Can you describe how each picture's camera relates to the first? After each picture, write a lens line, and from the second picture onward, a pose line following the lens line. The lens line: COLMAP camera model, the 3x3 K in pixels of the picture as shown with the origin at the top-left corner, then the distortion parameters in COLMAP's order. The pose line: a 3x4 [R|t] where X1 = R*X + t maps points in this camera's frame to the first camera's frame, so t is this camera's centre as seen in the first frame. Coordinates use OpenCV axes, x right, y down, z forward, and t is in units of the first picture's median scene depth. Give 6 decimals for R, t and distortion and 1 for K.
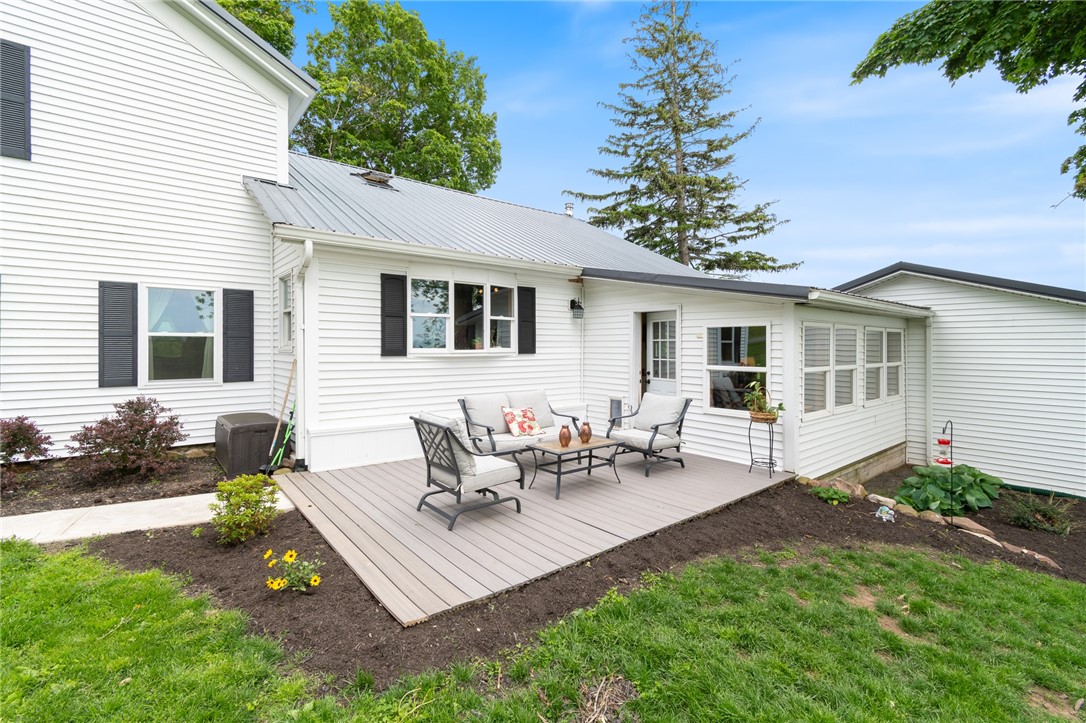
lens RADIAL K [[481.2, 0, 540.5], [0, 481.2, 348.5], [0, 0, 1]] dist [0.000181, 0.000333]
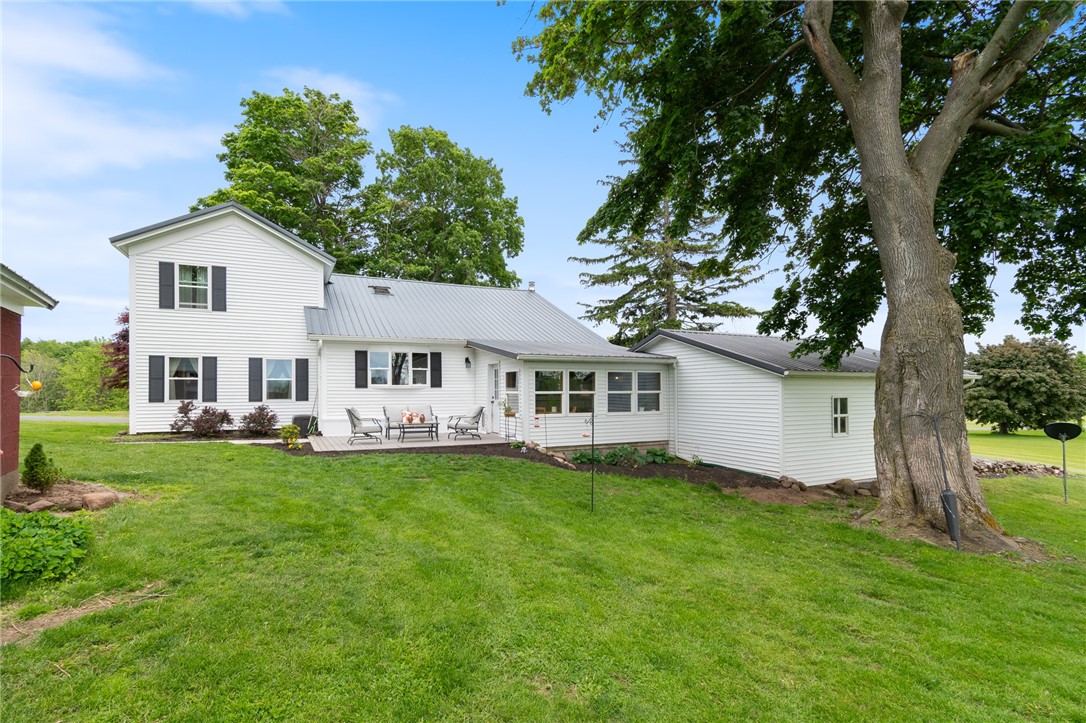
lens RADIAL K [[481.2, 0, 496.2], [0, 481.2, 384.9], [0, 0, 1]] dist [0.000181, 0.000333]
pose [[0.966179, -0.010157, -0.257671, 0.767287], [0.005954, 0.999836, -0.017087, 0.038686], [0.257803, 0.014975, 0.966082, -0.859608]]
